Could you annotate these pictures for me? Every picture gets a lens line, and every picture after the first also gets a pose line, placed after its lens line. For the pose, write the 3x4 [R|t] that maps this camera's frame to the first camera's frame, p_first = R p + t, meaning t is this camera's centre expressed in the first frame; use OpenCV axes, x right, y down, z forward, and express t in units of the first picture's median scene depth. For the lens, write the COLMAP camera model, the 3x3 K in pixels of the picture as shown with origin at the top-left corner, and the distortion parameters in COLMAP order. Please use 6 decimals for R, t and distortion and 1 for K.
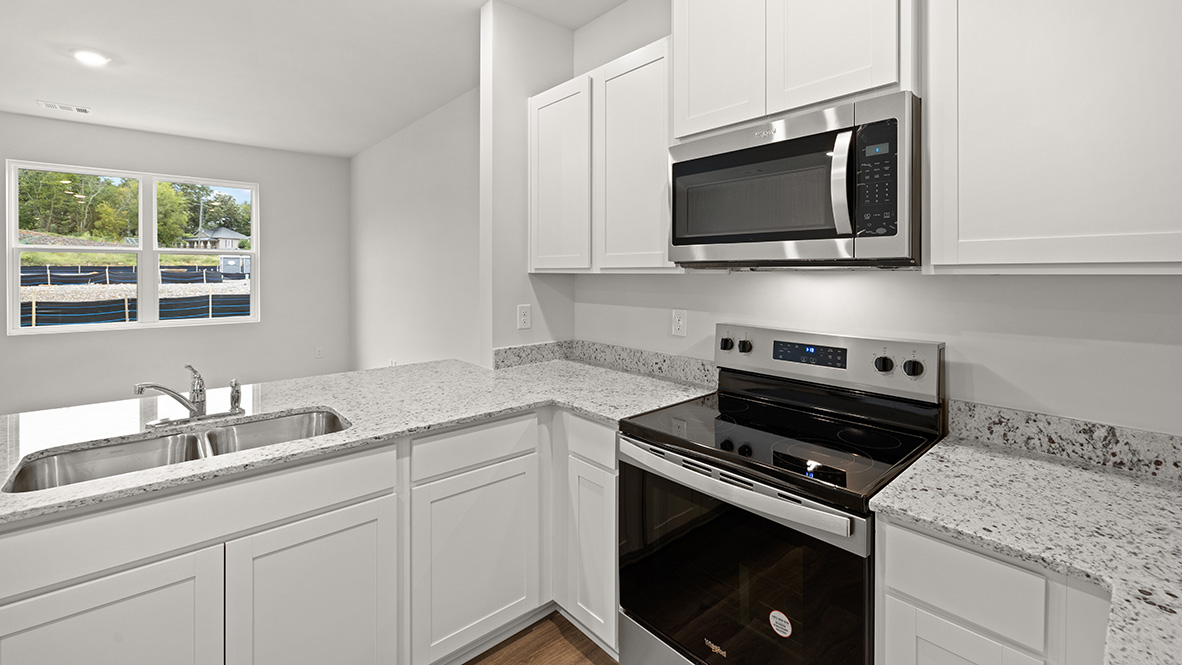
lens RADIAL K [[498.5, 0, 593.9], [0, 498.5, 270.7], [0, 0, 1]] dist [-0.000250, -0.000235]
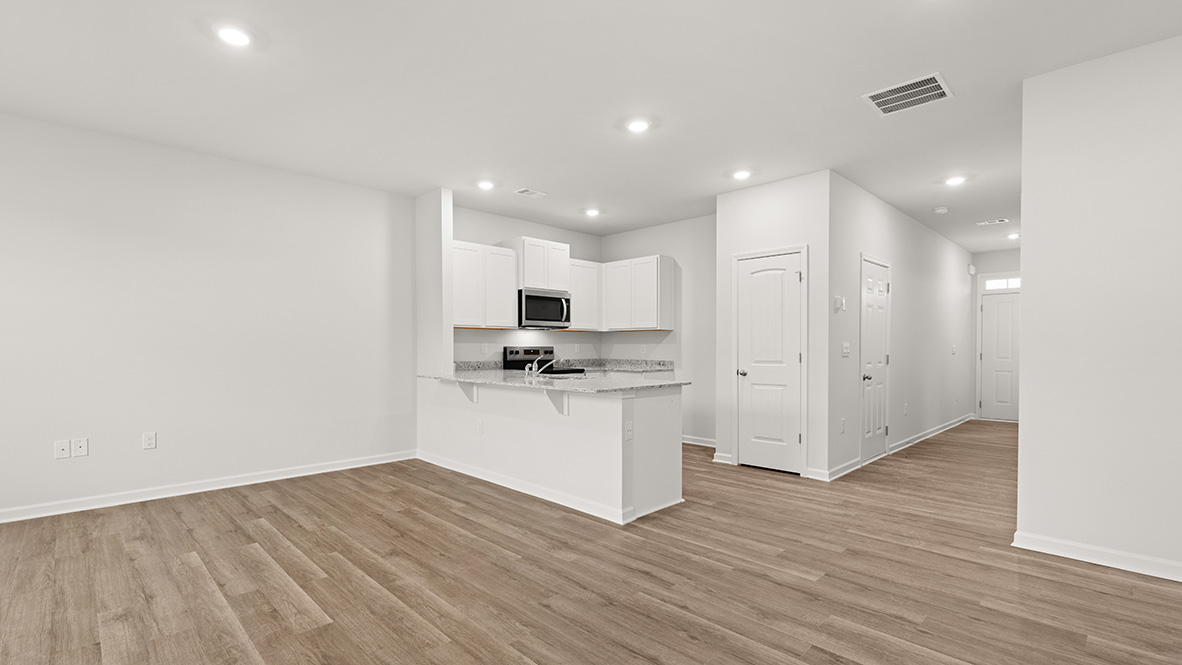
lens RADIAL K [[530.3, 0, 553.0], [0, 530.3, 356.2], [0, 0, 1]] dist [-0.000510, -0.000120]
pose [[-0.013682, -0.016428, 0.999771, -3.586764], [-0.000753, 0.999865, 0.016419, 0.138559], [-0.999906, -0.000528, -0.013693, 0.953743]]
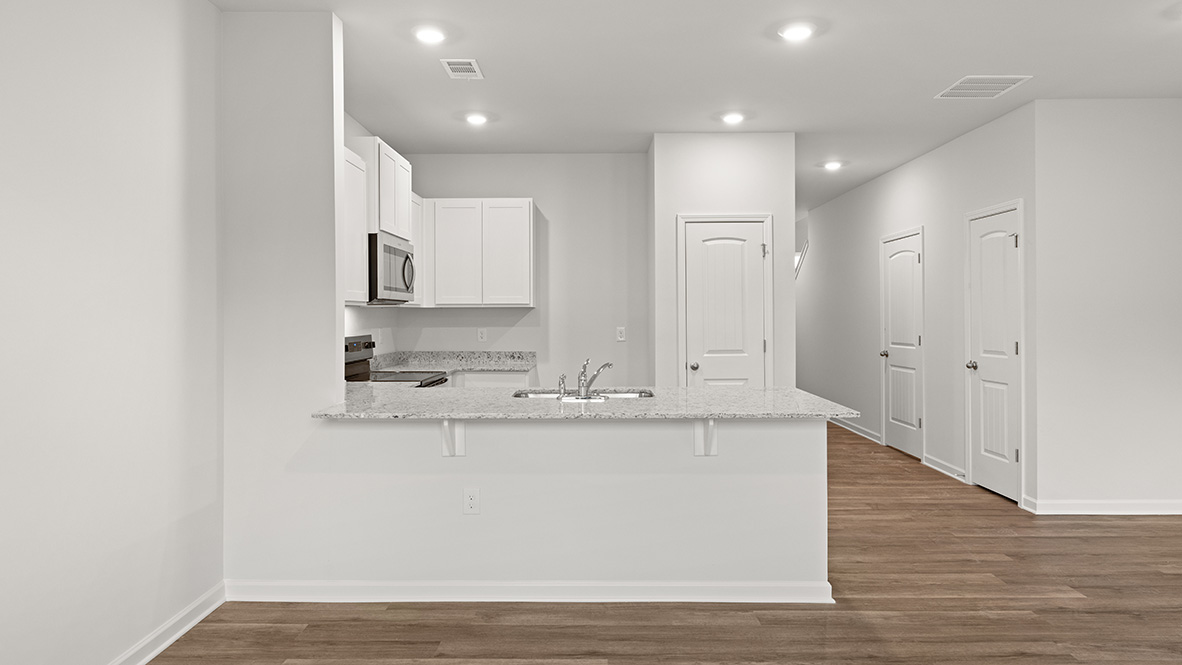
lens RADIAL K [[700.9, 0, 591.5], [0, 700.9, 315.4], [0, 0, 1]] dist [-0.002392, -0.000238]
pose [[-0.741165, 0.001569, 0.671322, -2.258675], [0.003044, 0.999995, 0.001024, 0.043381], [-0.671317, 0.002803, -0.741165, 2.572466]]
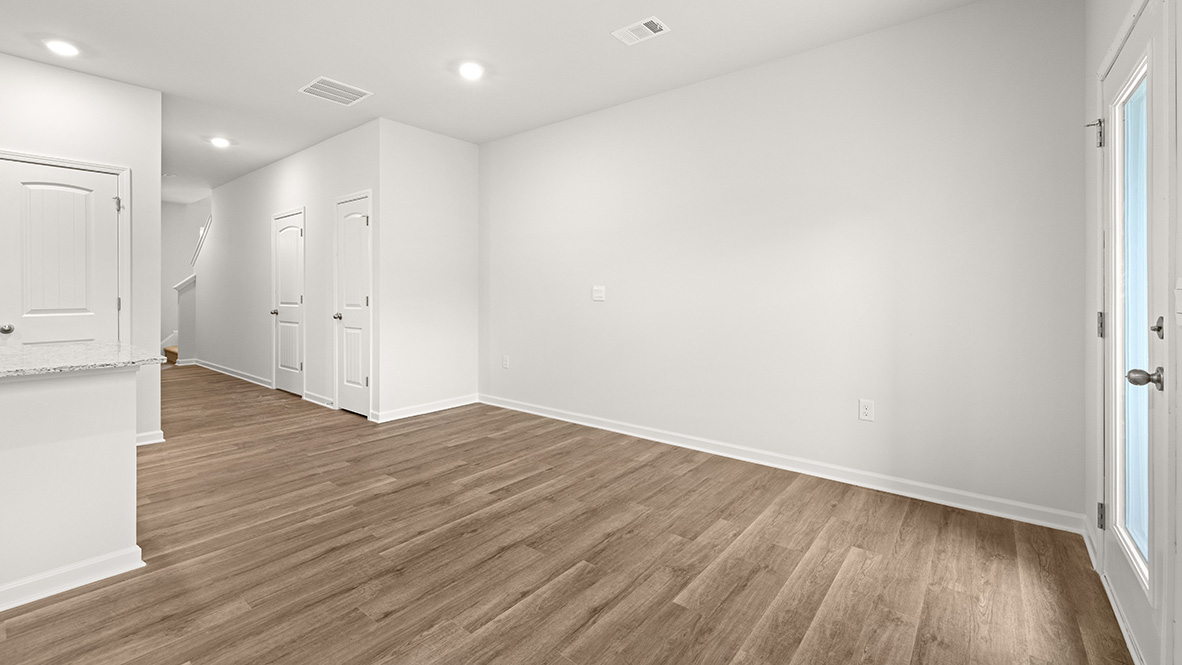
lens RADIAL K [[493.2, 0, 588.7], [0, 493.2, 292.1], [0, 0, 1]] dist [-0.001183, -0.000363]
pose [[-0.986201, -0.002388, -0.165537, -2.375339], [-0.002432, 0.999997, 0.000060, 0.136534], [0.165536, 0.000462, -0.986204, 2.117700]]
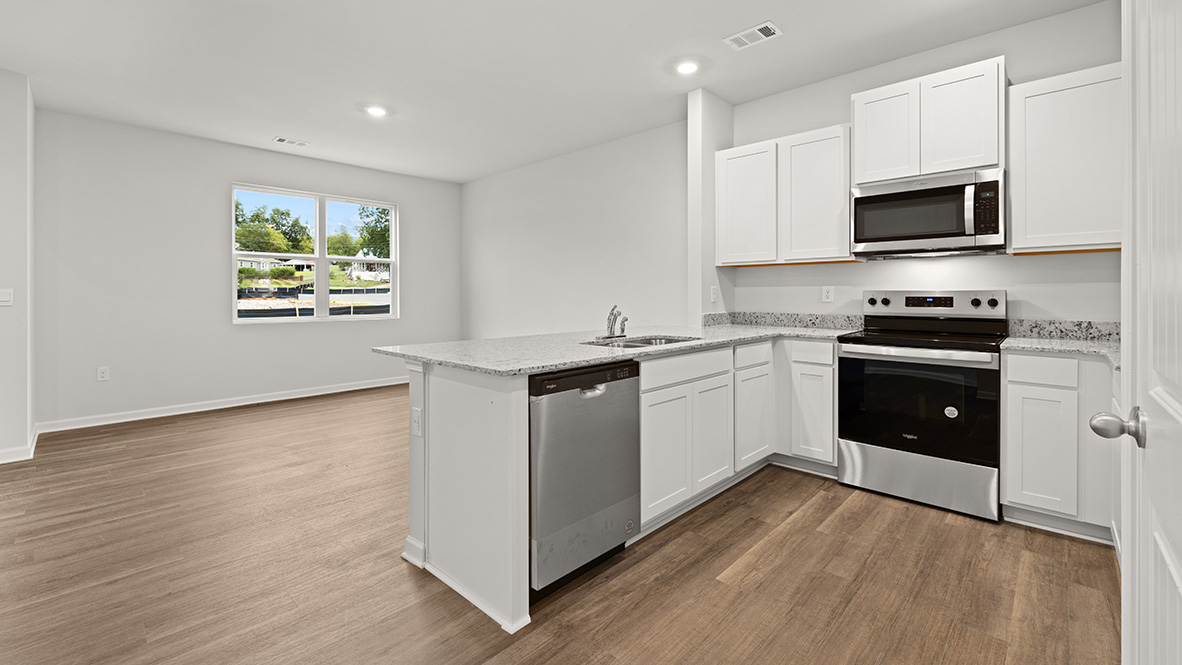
lens RADIAL K [[493.2, 0, 588.7], [0, 493.2, 292.1], [0, 0, 1]] dist [-0.001183, -0.000363]
pose [[0.996814, -0.002046, 0.079730, -1.028447], [0.002221, 0.999995, -0.002106, 0.139255], [-0.079725, 0.002276, 0.996814, -0.762646]]
